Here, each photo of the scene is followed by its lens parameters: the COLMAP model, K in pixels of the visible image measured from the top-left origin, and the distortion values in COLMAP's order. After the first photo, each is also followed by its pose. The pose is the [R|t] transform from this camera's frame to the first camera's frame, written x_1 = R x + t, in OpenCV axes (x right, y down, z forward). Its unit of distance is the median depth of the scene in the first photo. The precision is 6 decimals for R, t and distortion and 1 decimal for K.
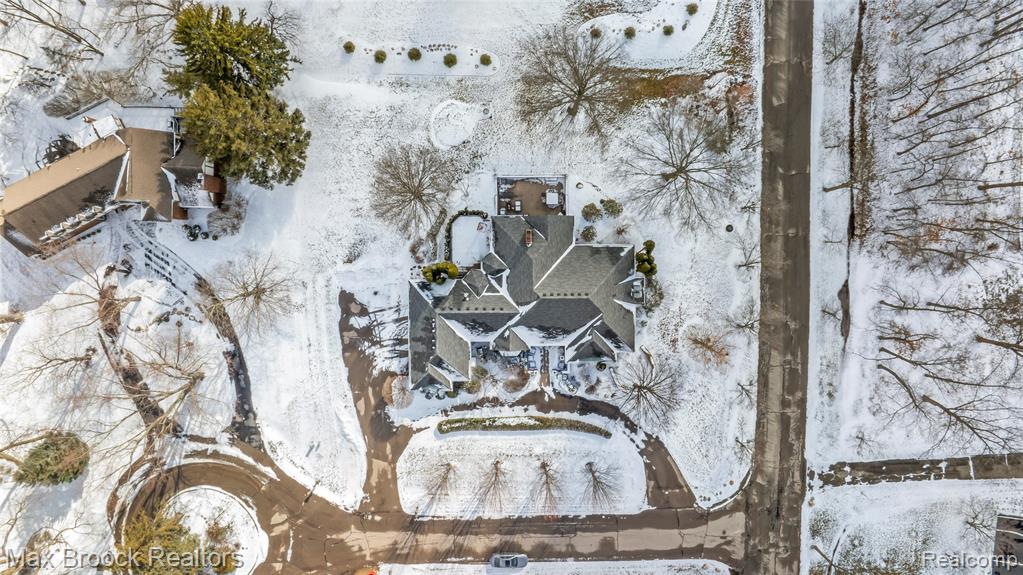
lens RADIAL K [[709.1, 0, 511.6], [0, 709.1, 287.8], [0, 0, 1]] dist [-0.011631, 0.024743]
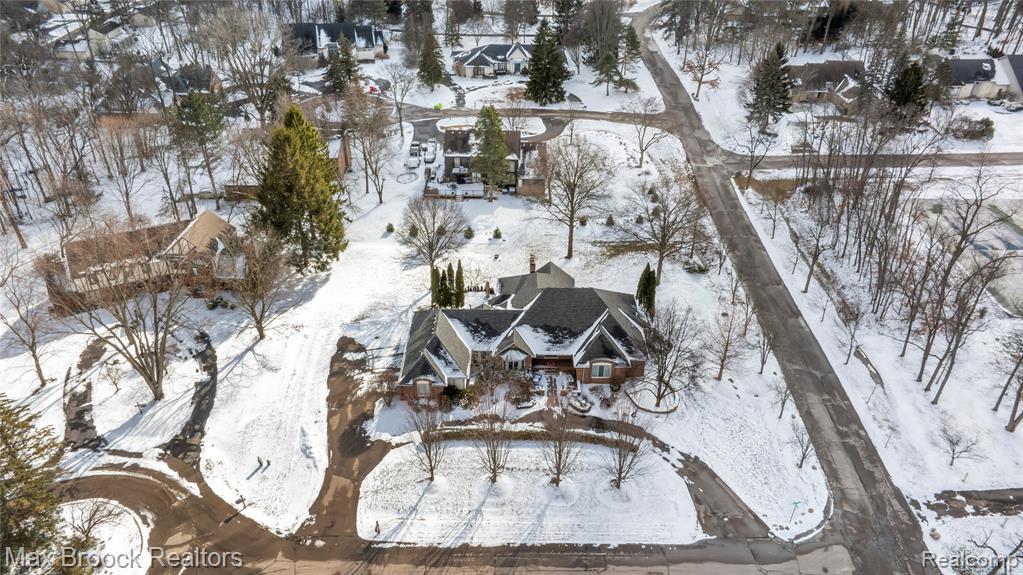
lens RADIAL K [[709.1, 0, 508.5], [0, 709.1, 286.9], [0, 0, 1]] dist [-0.011631, 0.024743]
pose [[0.999735, 0.017417, -0.015062, 0.003277], [-0.021965, 0.525013, -0.850811, 0.785923], [-0.006911, 0.850916, 0.525257, 0.418027]]
